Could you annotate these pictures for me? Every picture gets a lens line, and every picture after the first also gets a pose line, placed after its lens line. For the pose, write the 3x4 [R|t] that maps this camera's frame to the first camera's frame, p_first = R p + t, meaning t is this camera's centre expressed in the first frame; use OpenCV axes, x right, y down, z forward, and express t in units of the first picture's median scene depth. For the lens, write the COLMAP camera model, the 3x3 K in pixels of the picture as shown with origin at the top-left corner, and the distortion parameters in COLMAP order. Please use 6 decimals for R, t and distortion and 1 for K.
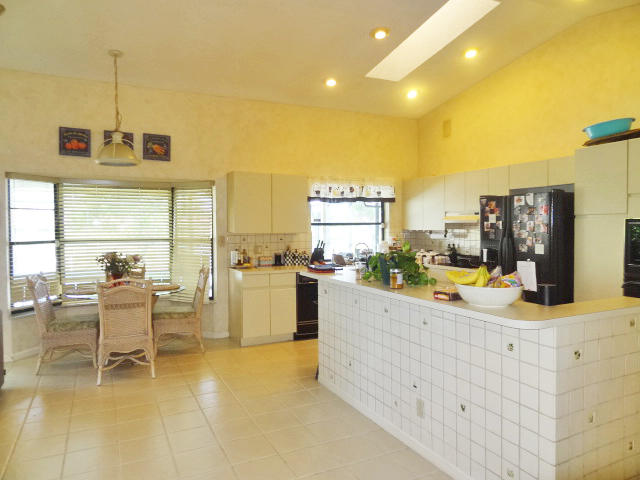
lens RADIAL K [[446.4, 0, 318.0], [0, 446.4, 238.2], [0, 0, 1]] dist [-0.008323, 0.013971]
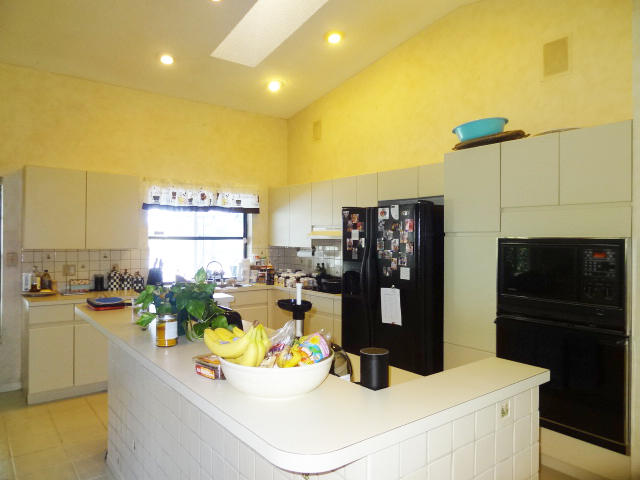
lens RADIAL K [[446.4, 0, 317.9], [0, 446.4, 239.2], [0, 0, 1]] dist [-0.008323, 0.013971]
pose [[0.977288, 0.014682, 0.211404, 0.126581], [-0.008796, 0.999548, -0.028756, -0.009792], [-0.211731, 0.026243, 0.976976, 0.177474]]
